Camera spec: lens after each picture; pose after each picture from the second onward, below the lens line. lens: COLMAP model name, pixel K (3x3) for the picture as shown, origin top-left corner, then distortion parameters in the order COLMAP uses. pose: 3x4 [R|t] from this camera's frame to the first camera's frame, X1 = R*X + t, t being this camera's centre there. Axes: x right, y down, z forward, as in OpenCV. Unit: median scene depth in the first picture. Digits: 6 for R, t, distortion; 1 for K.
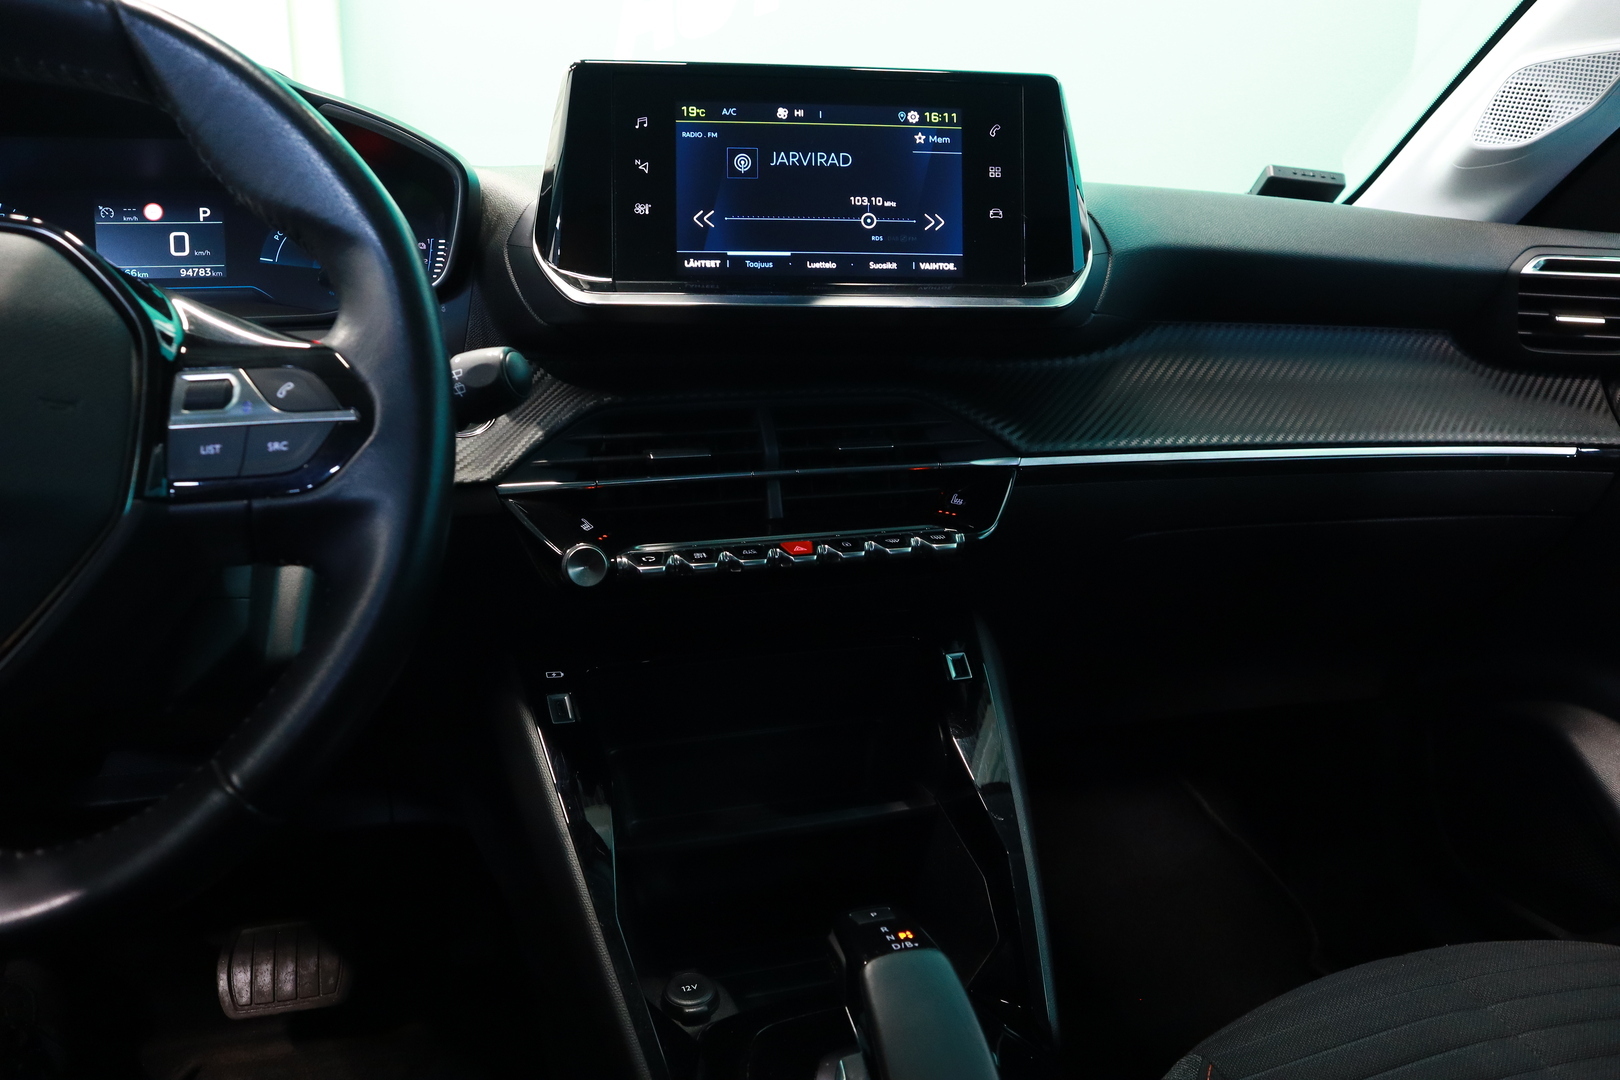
lens RADIAL K [[1119.8, 0, 810.0], [0, 1119.8, 540.0], [0, 0, 1]] dist [-0.131401, 0.090960]
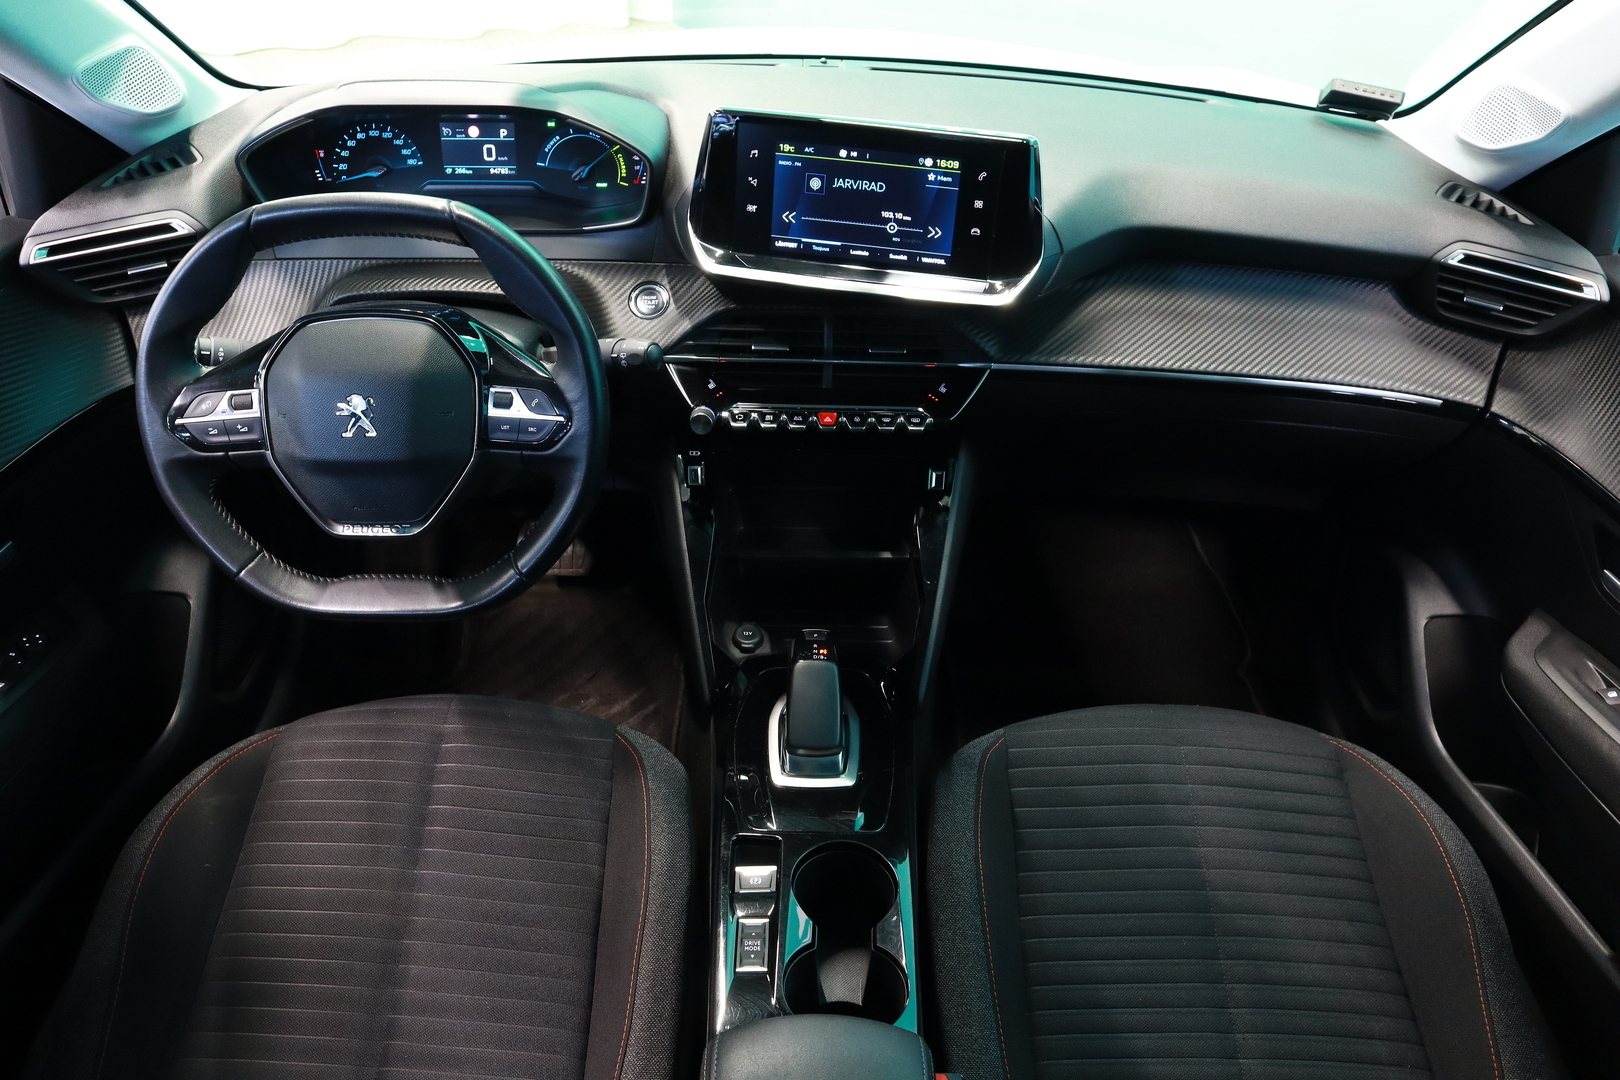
lens RADIAL K [[1119.8, 0, 810.0], [0, 1119.8, 540.0], [0, 0, 1]] dist [-0.131401, 0.090960]
pose [[0.958966, 0.192733, -0.207937, 0.352845], [-0.090419, 0.903012, 0.419992, -0.537819], [0.268716, -0.383956, 0.883385, -0.582588]]
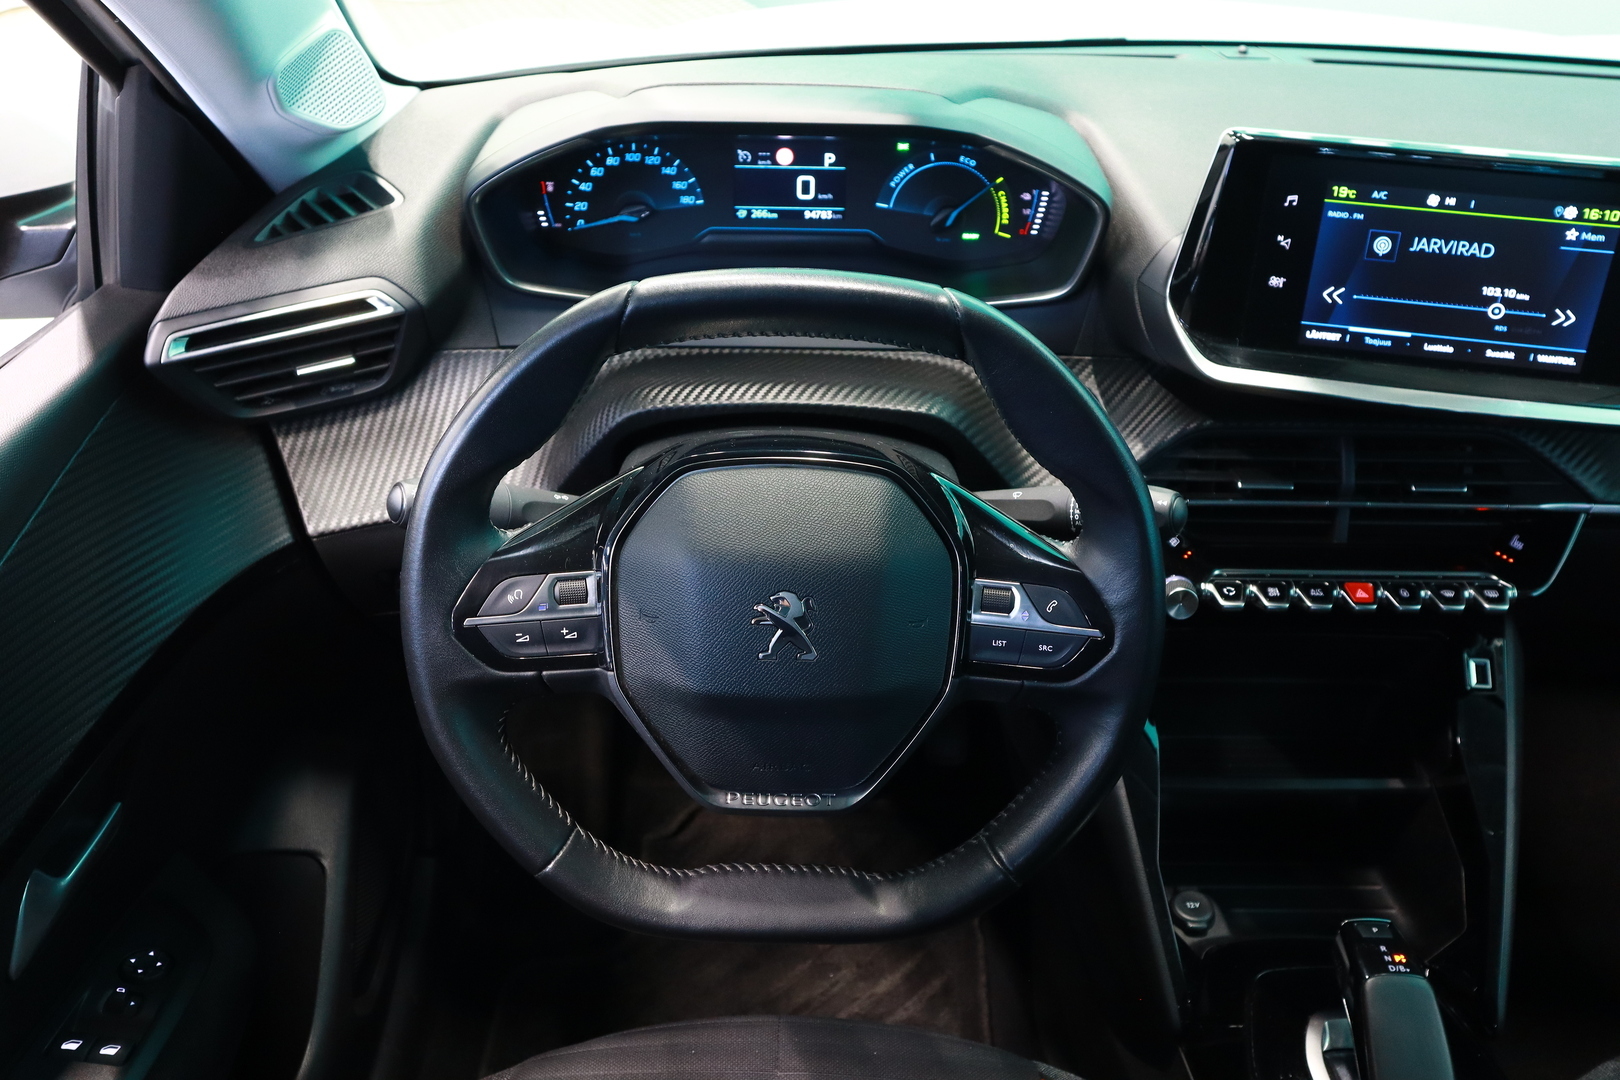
lens RADIAL K [[1476.3, 0, 810.0], [0, 1476.3, 540.0], [0, 0, 1]] dist [-0.071279, 0.115972]
pose [[0.958299, 0.169320, -0.230205, -0.211284], [-0.080243, 0.932591, 0.351903, -0.518490], [0.274271, -0.318756, 0.907287, -0.481156]]
